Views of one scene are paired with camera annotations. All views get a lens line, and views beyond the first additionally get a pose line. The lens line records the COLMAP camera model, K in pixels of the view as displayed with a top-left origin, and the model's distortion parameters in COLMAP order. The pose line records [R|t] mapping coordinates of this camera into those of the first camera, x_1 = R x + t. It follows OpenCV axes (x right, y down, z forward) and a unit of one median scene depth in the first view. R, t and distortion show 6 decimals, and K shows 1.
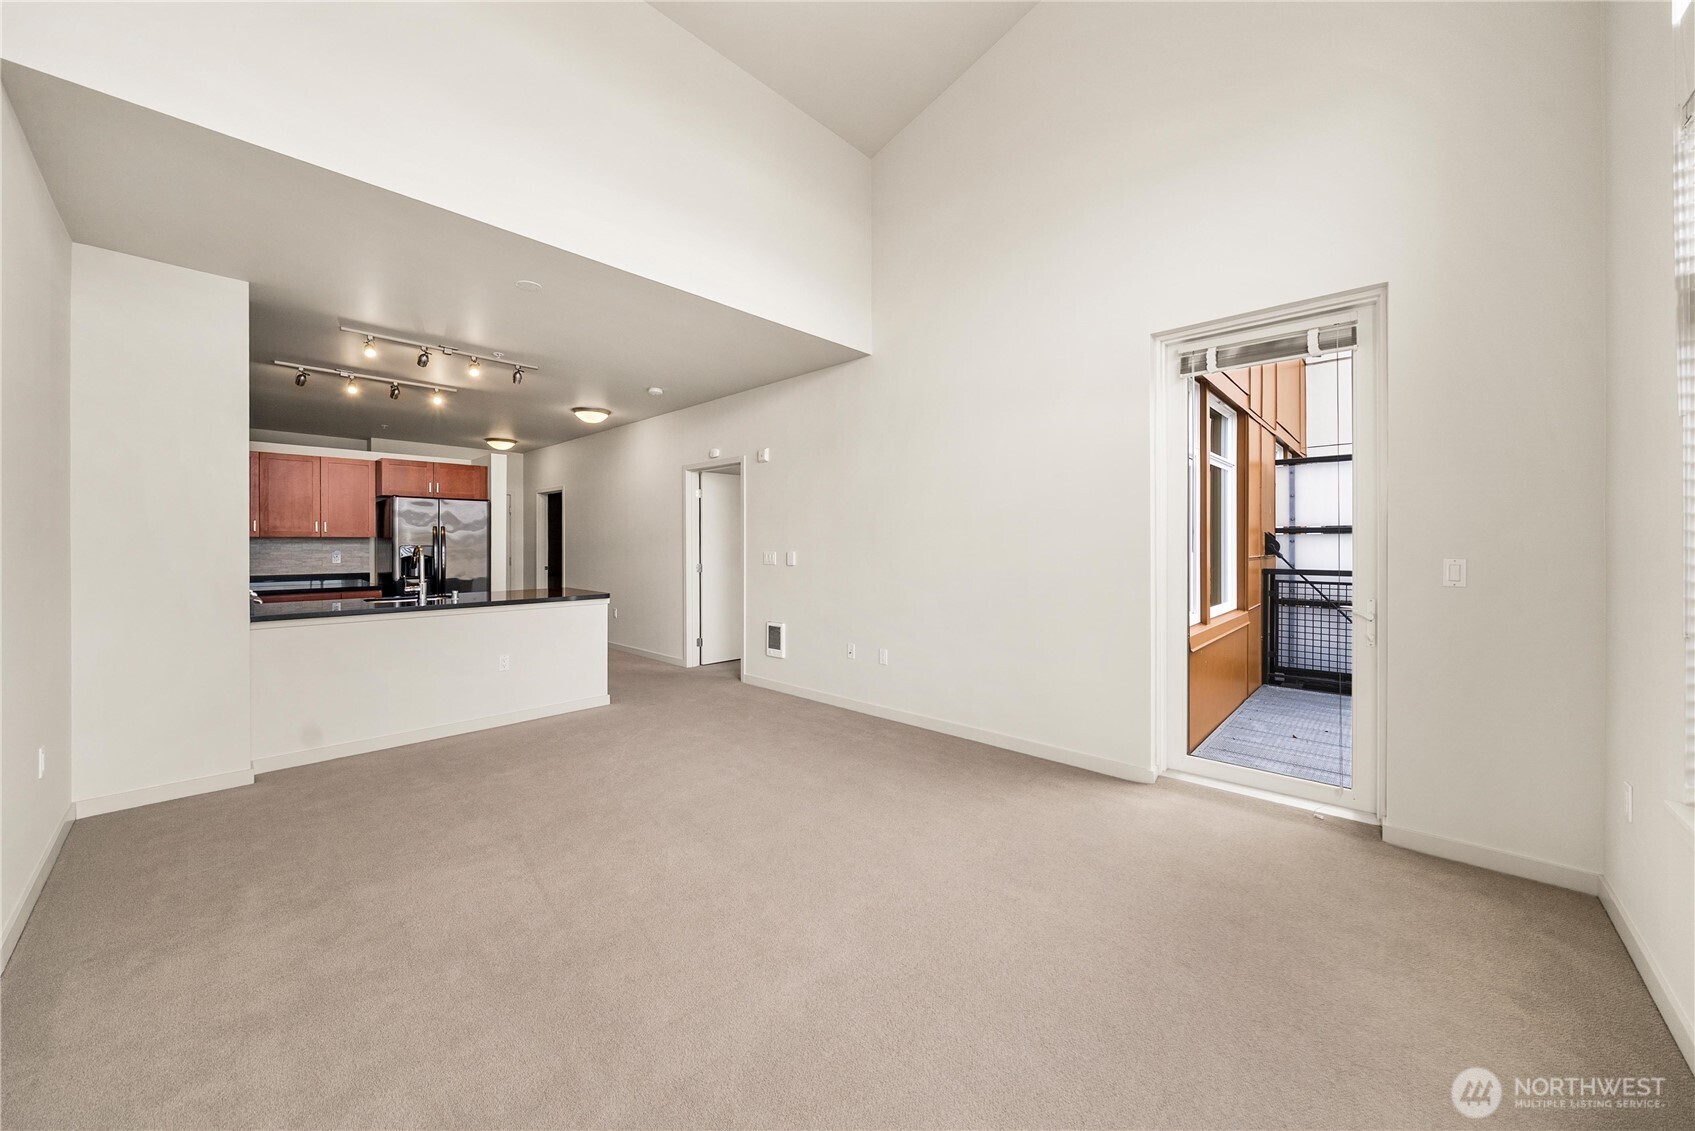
lens RADIAL K [[607.2, 0, 854.4], [0, 607.2, 550.8], [0, 0, 1]] dist [-0.004910, 0.000130]
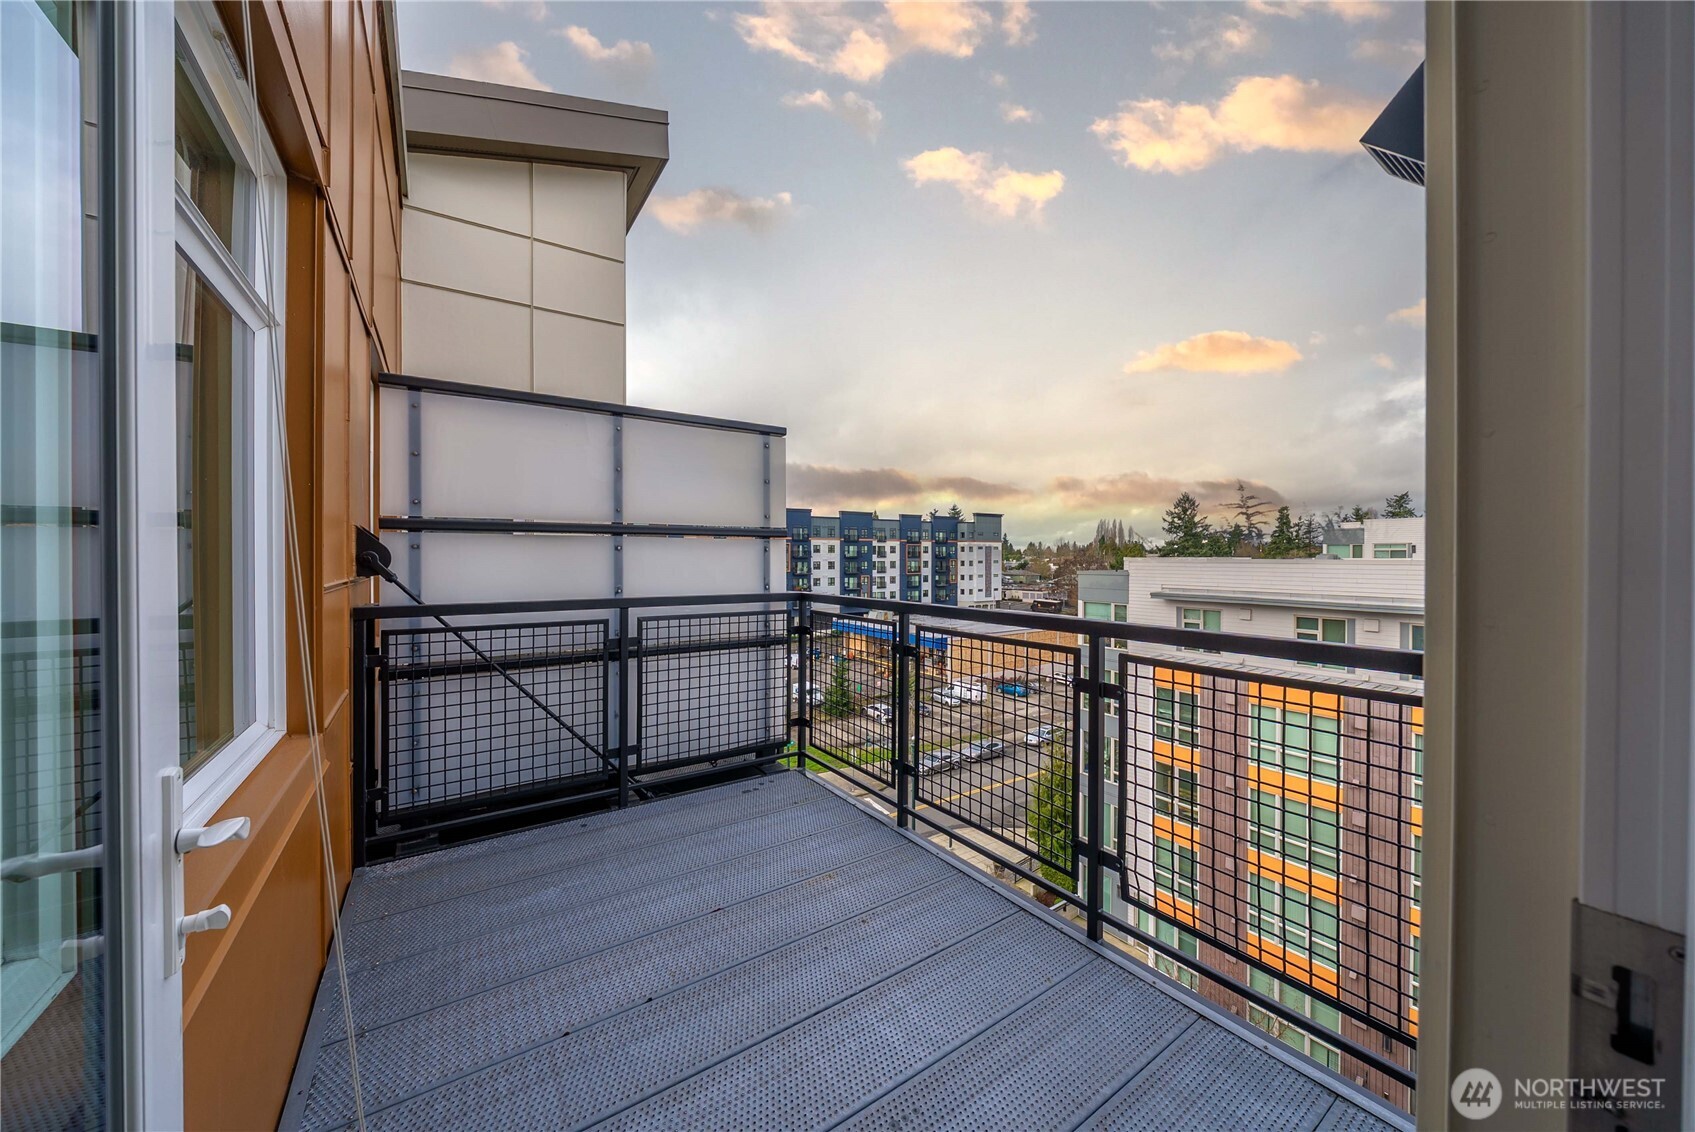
lens RADIAL K [[607.2, 0, 852.5], [0, 607.2, 559.0], [0, 0, 1]] dist [-0.004910, 0.000130]
pose [[0.232616, -0.005923, 0.972551, 0.334191], [0.008638, 0.999955, 0.004024, -0.004970], [-0.972530, 0.007465, 0.232656, 0.549897]]
